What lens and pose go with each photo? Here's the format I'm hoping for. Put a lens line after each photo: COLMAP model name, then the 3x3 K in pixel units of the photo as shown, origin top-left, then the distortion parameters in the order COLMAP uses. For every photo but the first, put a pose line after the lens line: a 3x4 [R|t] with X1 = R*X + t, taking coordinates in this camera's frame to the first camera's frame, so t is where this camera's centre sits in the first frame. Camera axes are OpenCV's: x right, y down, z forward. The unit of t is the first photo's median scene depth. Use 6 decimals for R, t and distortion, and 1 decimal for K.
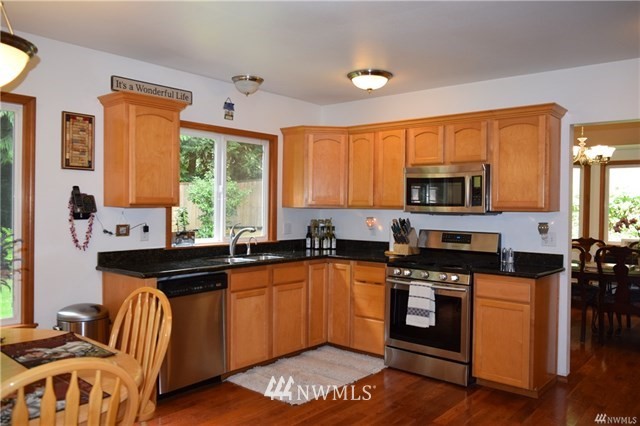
lens RADIAL K [[507.2, 0, 317.0], [0, 507.2, 210.6], [0, 0, 1]] dist [-0.006644, -0.003672]
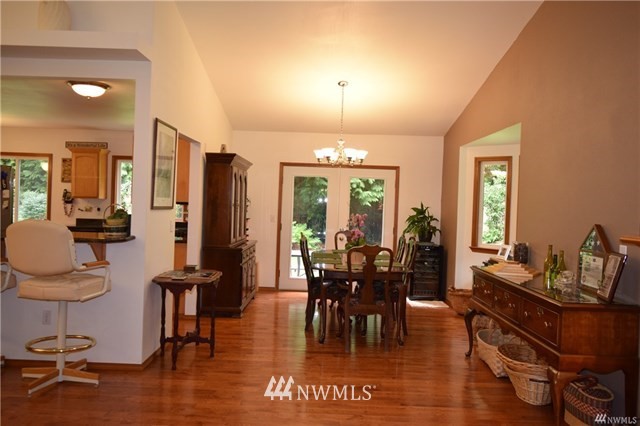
lens RADIAL K [[507.2, 0, 317.0], [0, 507.2, 210.6], [0, 0, 1]] dist [-0.006644, -0.003672]
pose [[0.616201, 0.031027, -0.786978, 1.788010], [-0.034466, 0.999329, 0.012413, -0.015459], [0.786835, 0.019475, 0.616857, 0.399557]]
